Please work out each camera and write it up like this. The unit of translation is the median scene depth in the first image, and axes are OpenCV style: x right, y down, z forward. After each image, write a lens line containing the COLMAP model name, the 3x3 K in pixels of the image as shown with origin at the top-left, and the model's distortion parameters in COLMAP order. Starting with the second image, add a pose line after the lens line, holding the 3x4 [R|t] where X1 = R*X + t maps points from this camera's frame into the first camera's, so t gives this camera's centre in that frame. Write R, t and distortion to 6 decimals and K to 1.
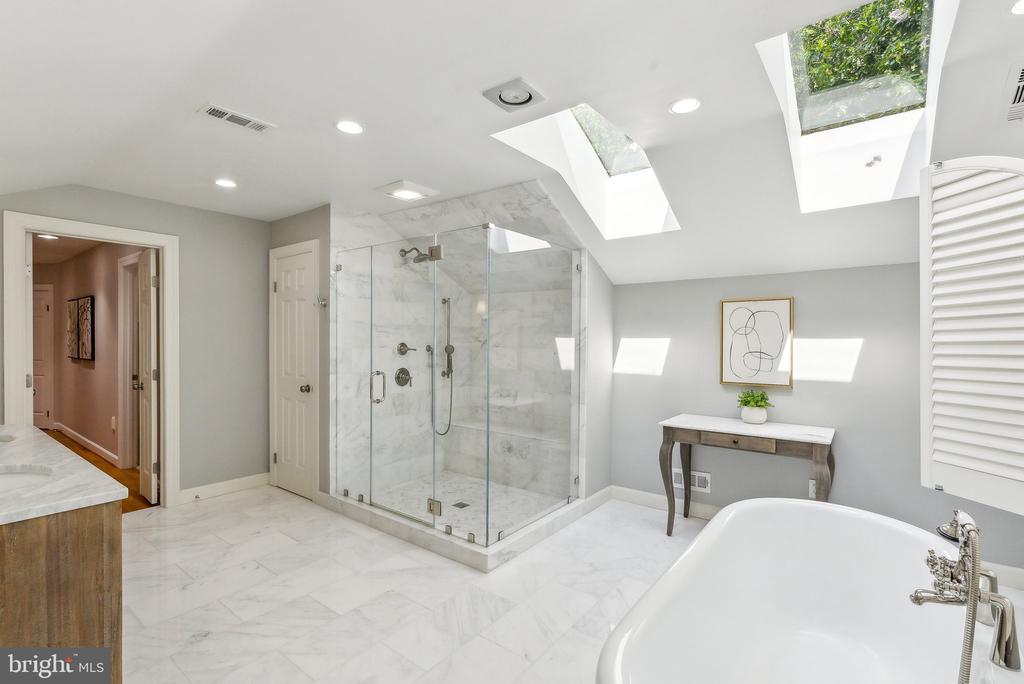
lens RADIAL K [[471.6, 0, 512.5], [0, 471.6, 342.1], [0, 0, 1]] dist [-0.009310, 0.003663]
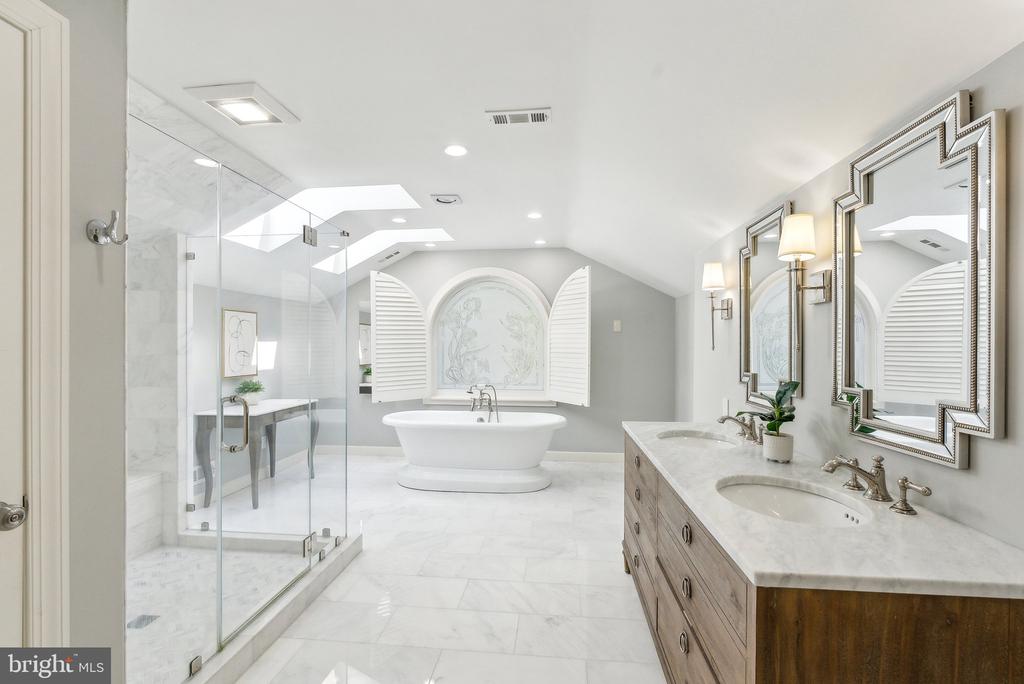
lens RADIAL K [[471.6, 0, 510.6], [0, 471.6, 347.0], [0, 0, 1]] dist [-0.009310, 0.003663]
pose [[-0.520942, 0.001845, 0.853590, -1.008651], [0.005878, 0.999982, 0.001426, 0.011739], [-0.853572, 0.005760, -0.520944, 1.084331]]
